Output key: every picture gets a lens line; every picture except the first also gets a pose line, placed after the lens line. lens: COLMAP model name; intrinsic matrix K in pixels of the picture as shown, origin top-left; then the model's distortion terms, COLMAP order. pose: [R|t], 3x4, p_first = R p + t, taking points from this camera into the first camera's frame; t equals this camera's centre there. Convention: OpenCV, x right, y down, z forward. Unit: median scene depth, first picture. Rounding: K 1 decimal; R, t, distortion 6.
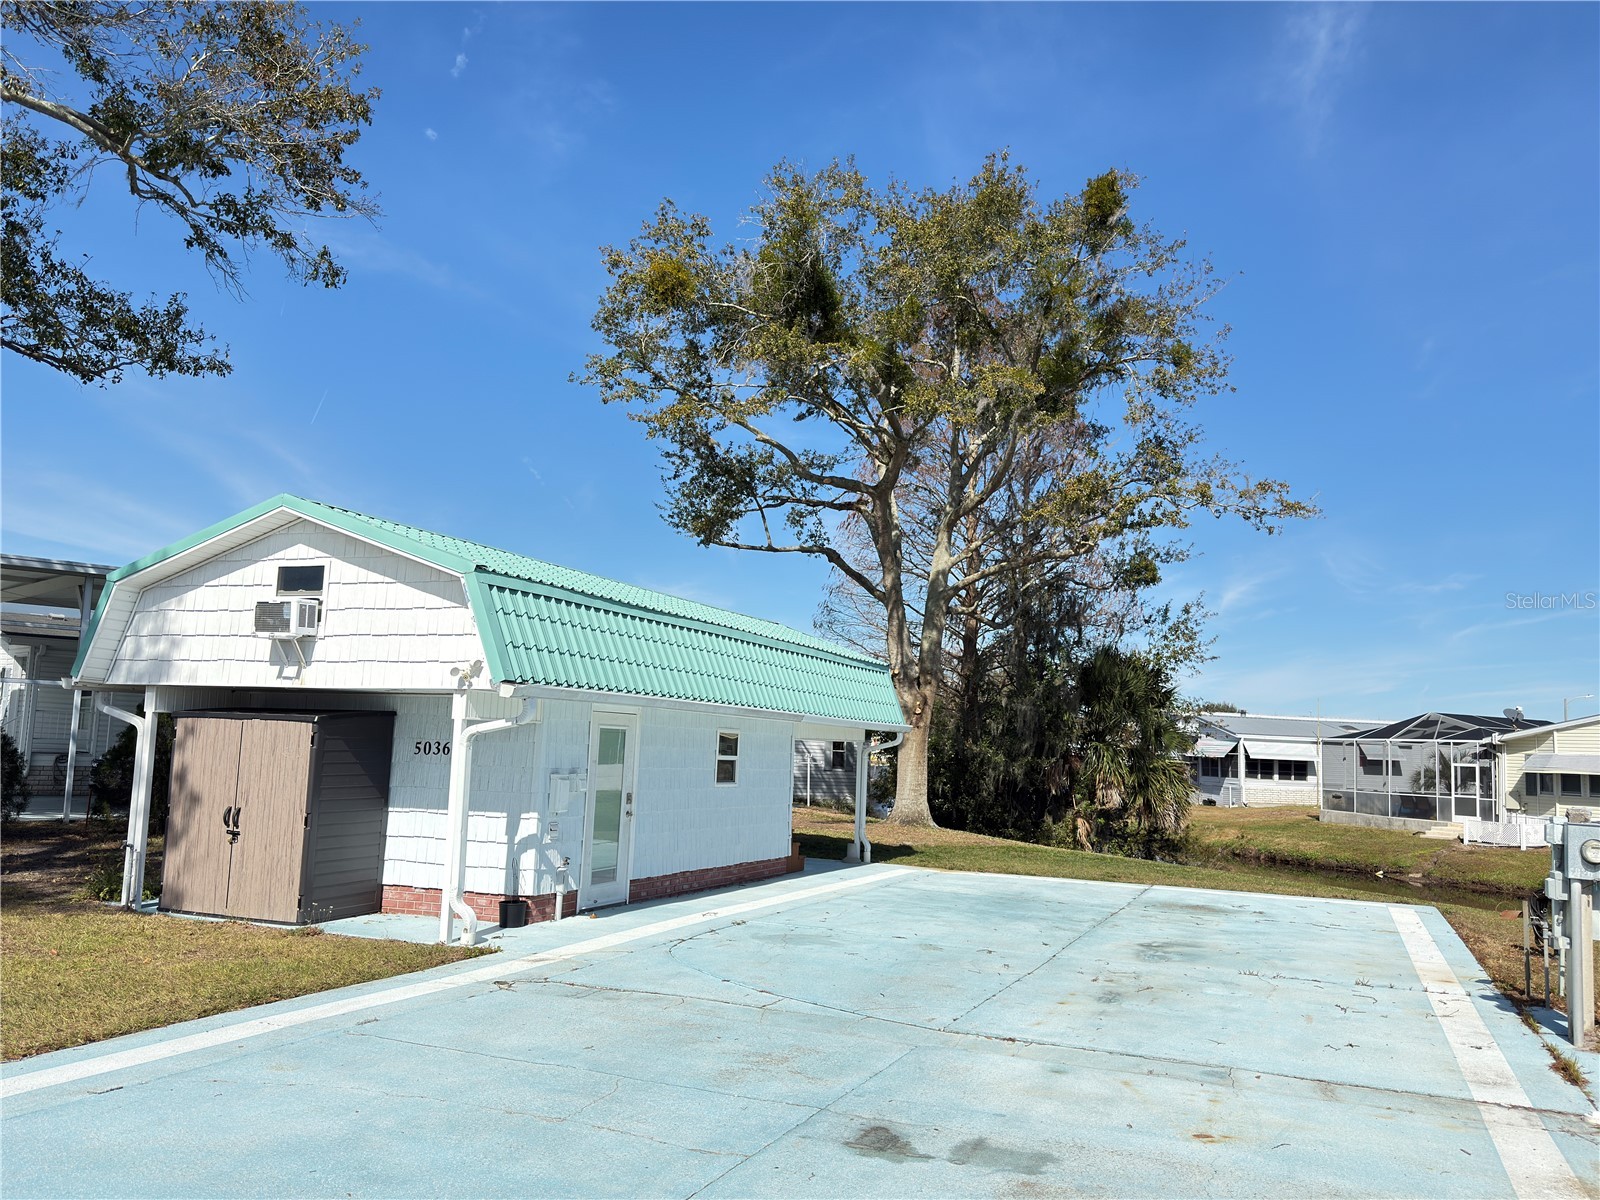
lens RADIAL K [[1269.0, 0, 800.0], [0, 1269.0, 600.0], [0, 0, 1]] dist [0.139401, -0.242501]
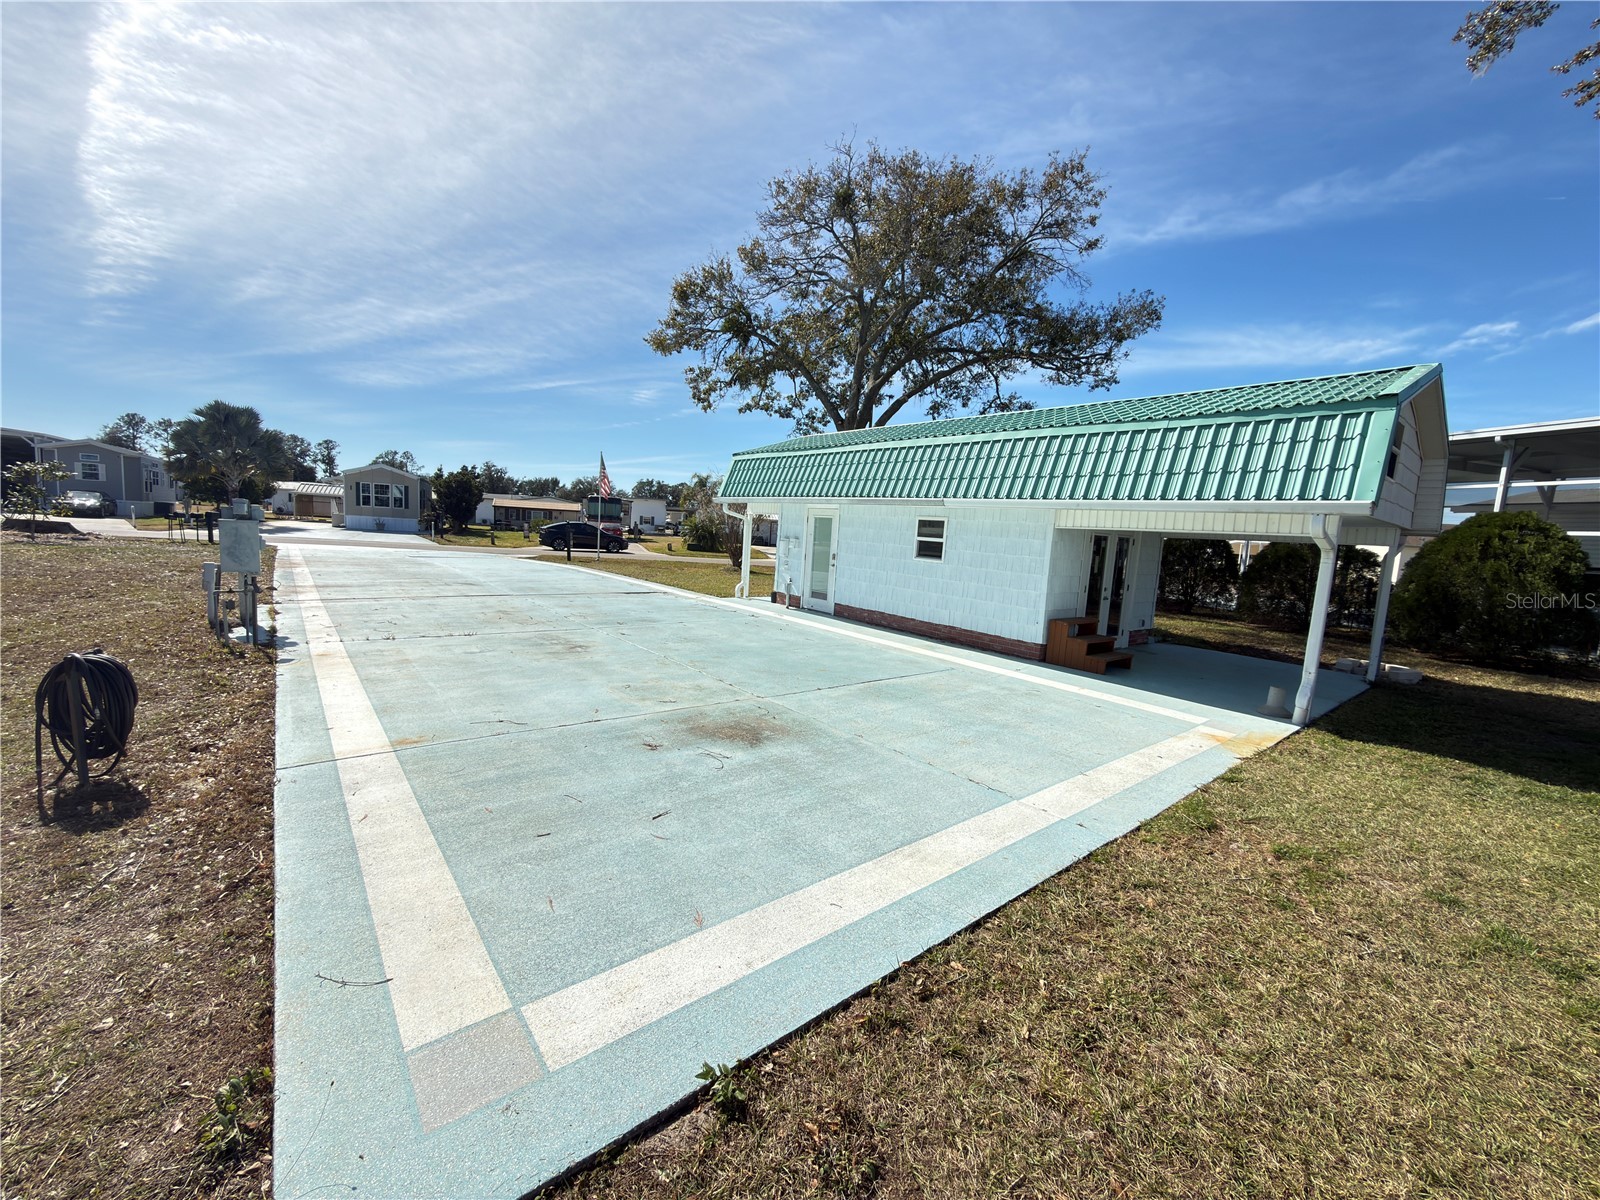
lens RADIAL K [[637.8, 0, 800.0], [0, 637.8, 600.0], [0, 0, 1]] dist [0.001583, -0.000313]
pose [[-0.477808, 0.029046, -0.877984, 0.281033], [0.021502, 0.999540, 0.021365, 0.082489], [0.878201, -0.008670, -0.478213, 0.583266]]
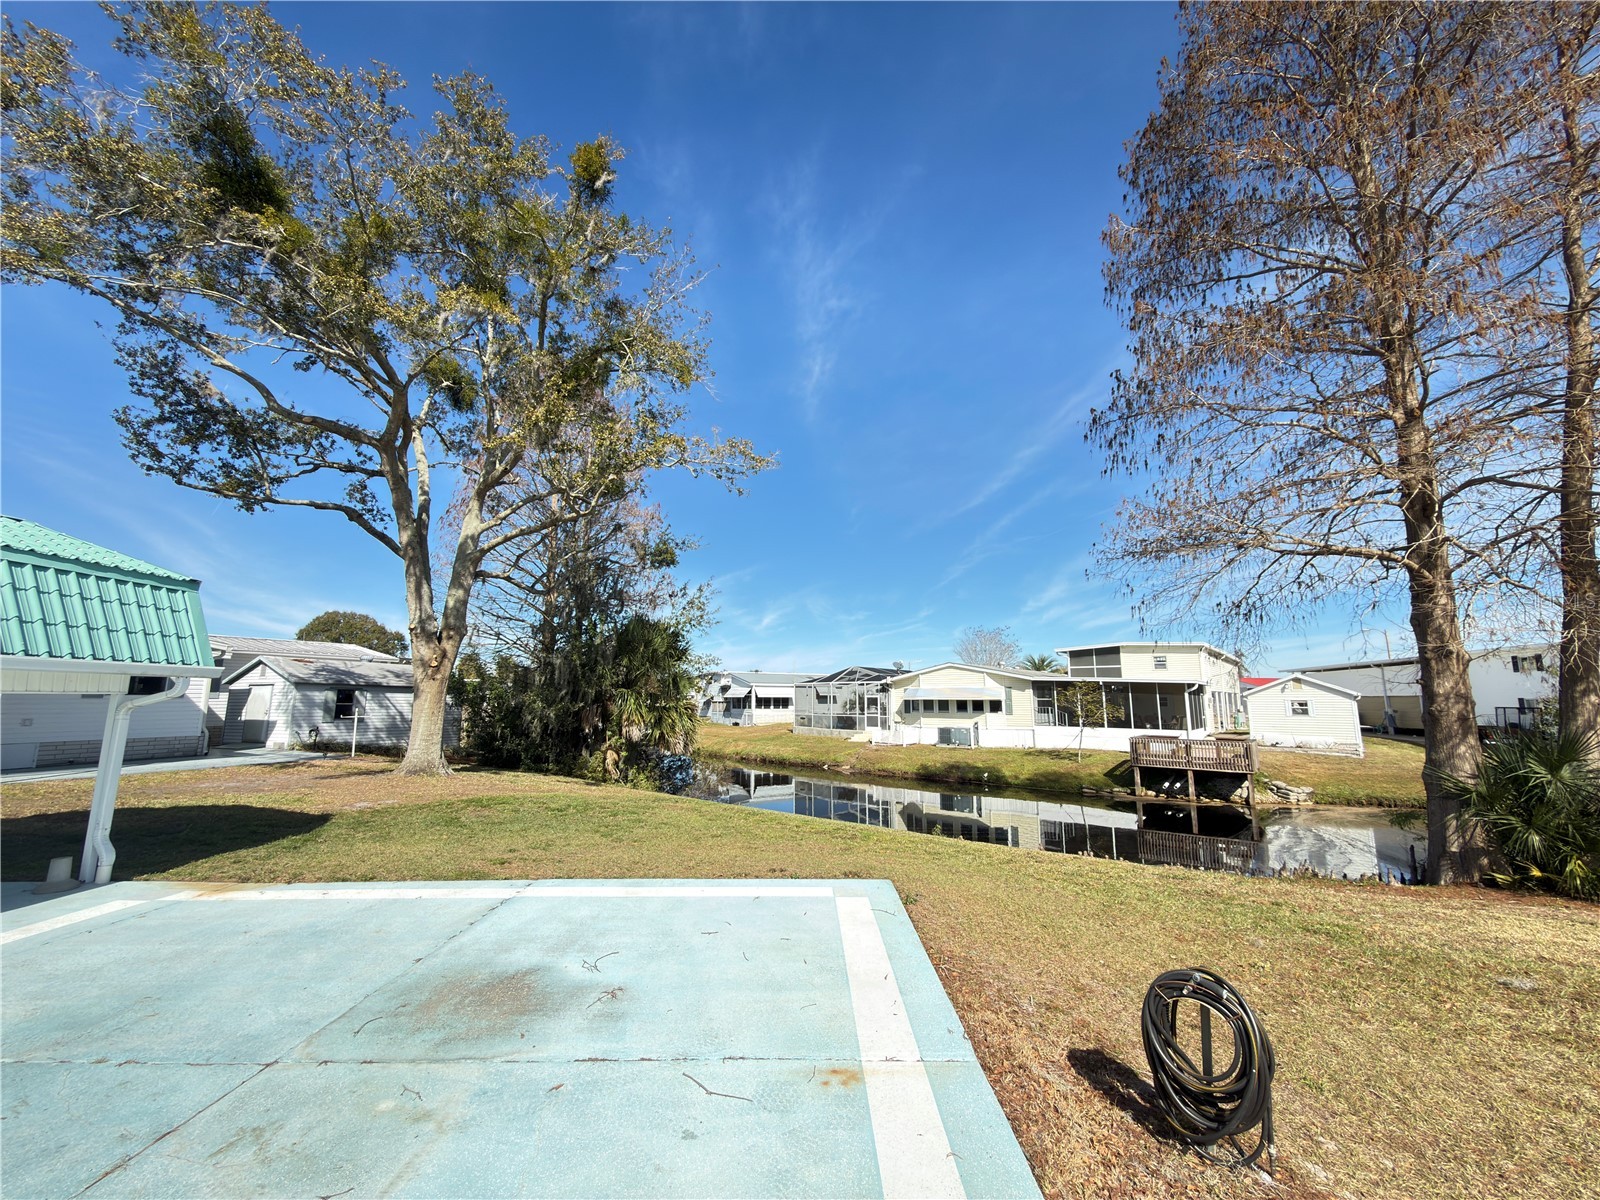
lens RADIAL K [[637.8, 0, 800.0], [0, 637.8, 600.0], [0, 0, 1]] dist [0.001583, -0.000313]
pose [[0.928730, 0.023689, 0.370000, 0.158218], [-0.011133, 0.999289, -0.036035, 0.044883], [-0.370591, 0.029348, 0.928333, 0.354013]]
